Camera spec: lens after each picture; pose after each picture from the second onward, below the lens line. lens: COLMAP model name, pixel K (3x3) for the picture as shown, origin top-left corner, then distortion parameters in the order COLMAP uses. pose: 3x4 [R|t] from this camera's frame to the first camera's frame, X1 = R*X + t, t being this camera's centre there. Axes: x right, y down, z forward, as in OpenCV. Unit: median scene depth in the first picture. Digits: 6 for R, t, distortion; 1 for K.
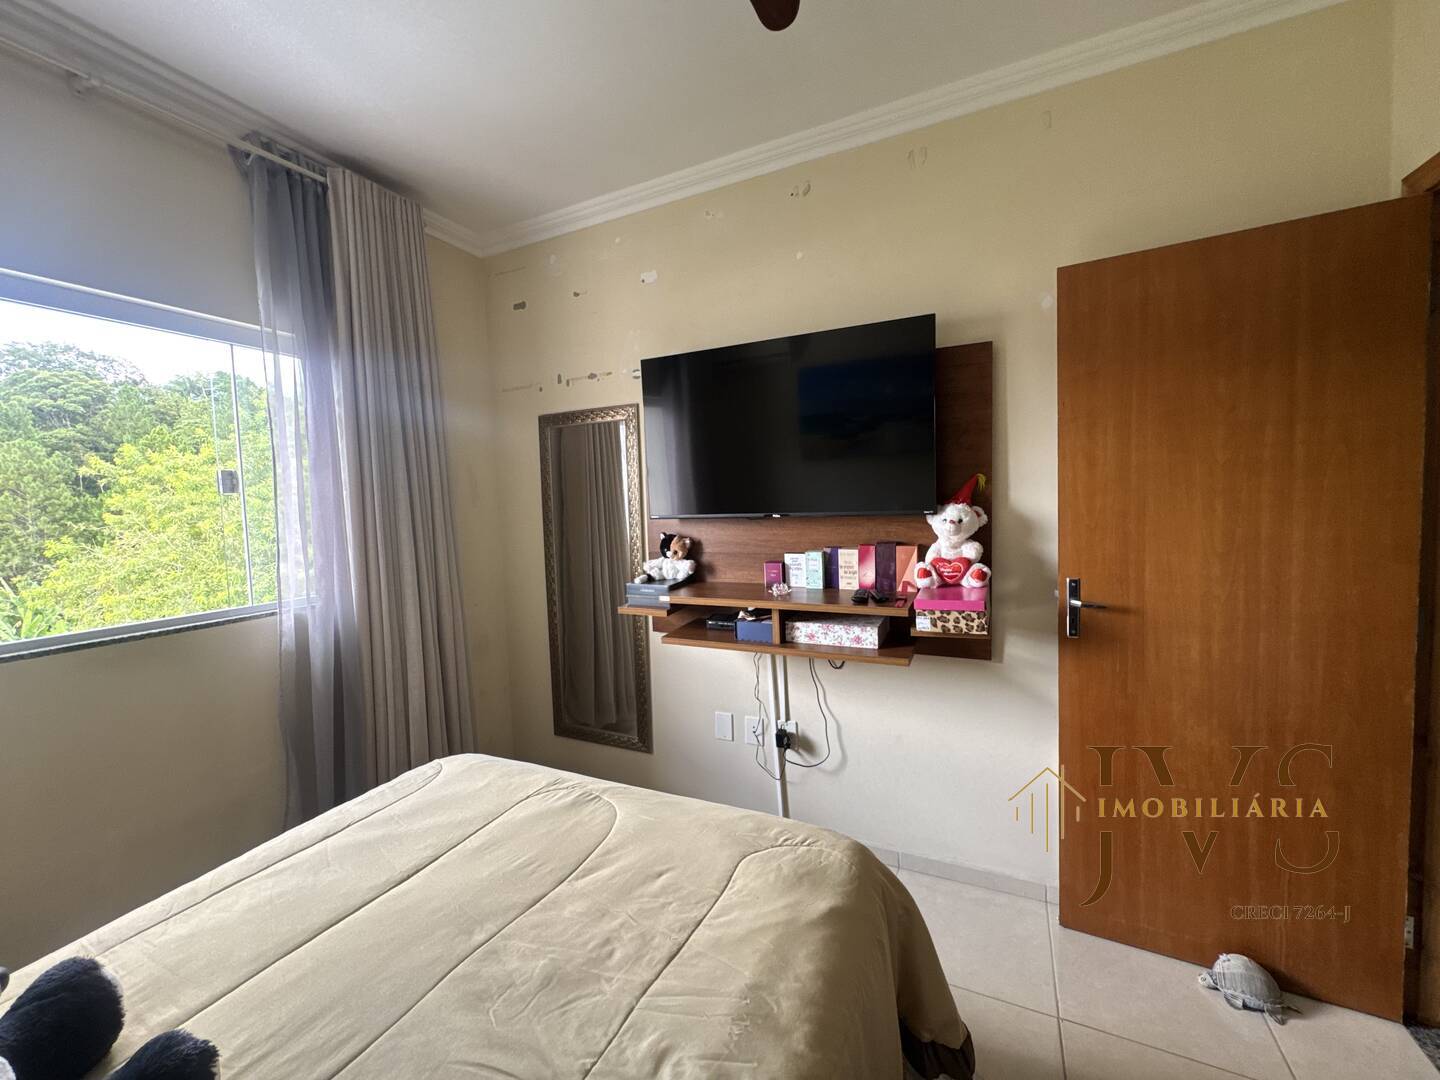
lens RADIAL K [[577.4, 0, 718.4], [0, 577.4, 540.9], [0, 0, 1]] dist [-0.001788, 0.000737]
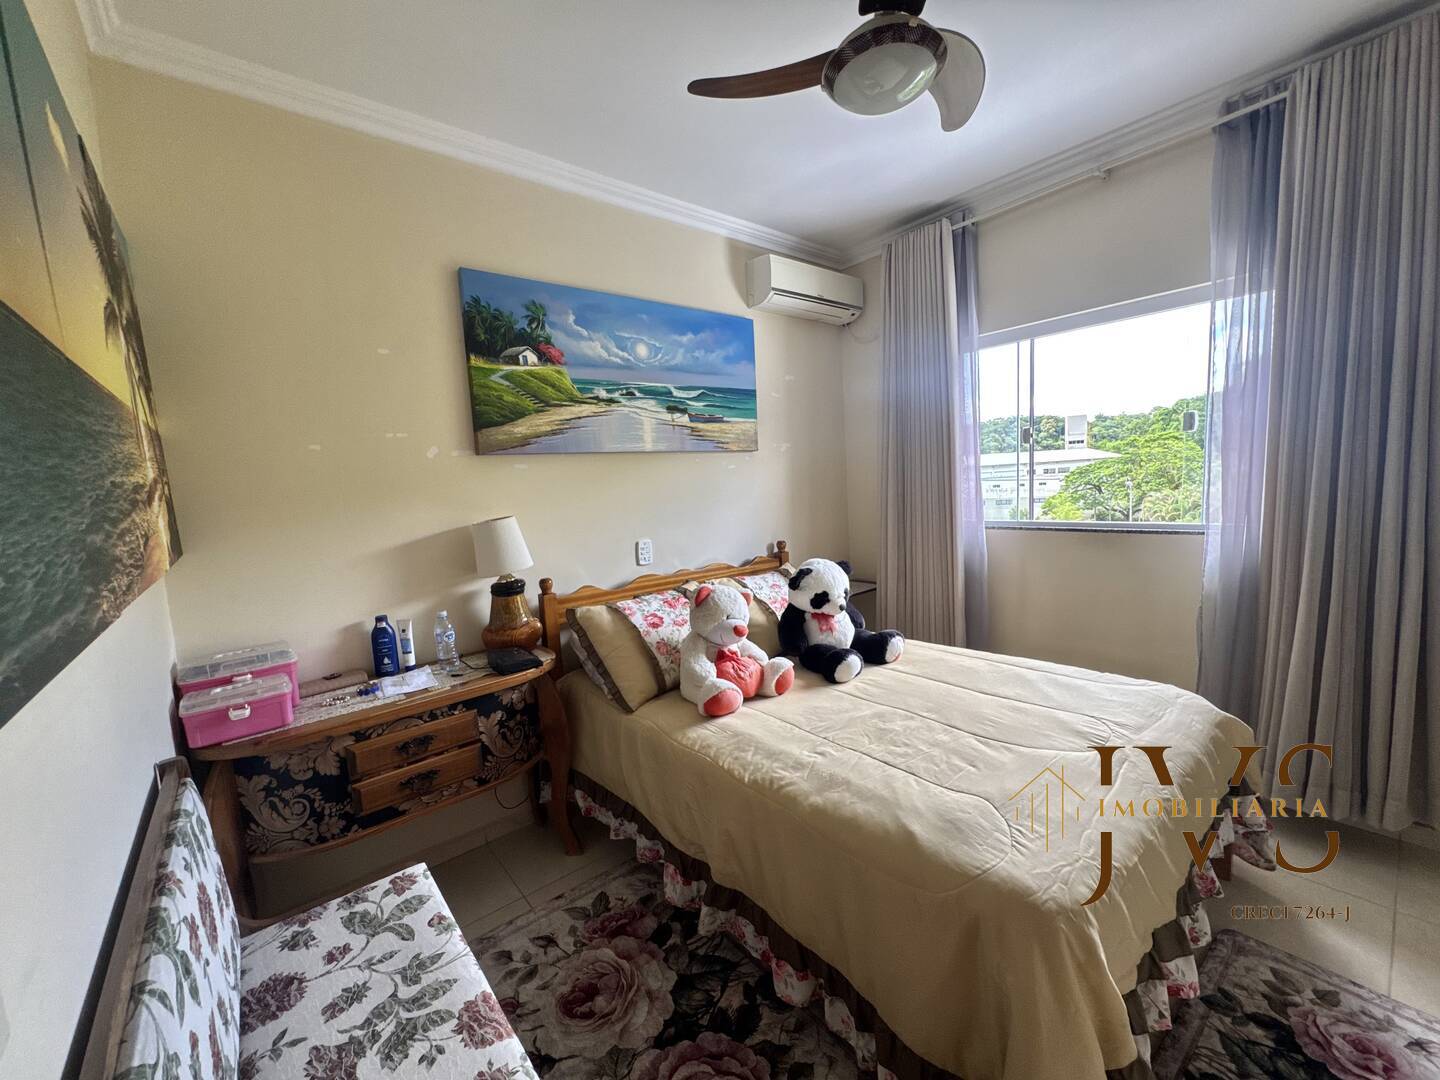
lens RADIAL K [[577.4, 0, 722.7], [0, 577.4, 543.7], [0, 0, 1]] dist [-0.001788, 0.000737]
pose [[-0.416233, 0.160224, -0.895030, 1.162654], [0.014229, 0.985379, 0.169781, -0.110007], [0.909147, 0.057933, -0.412427, 0.999899]]
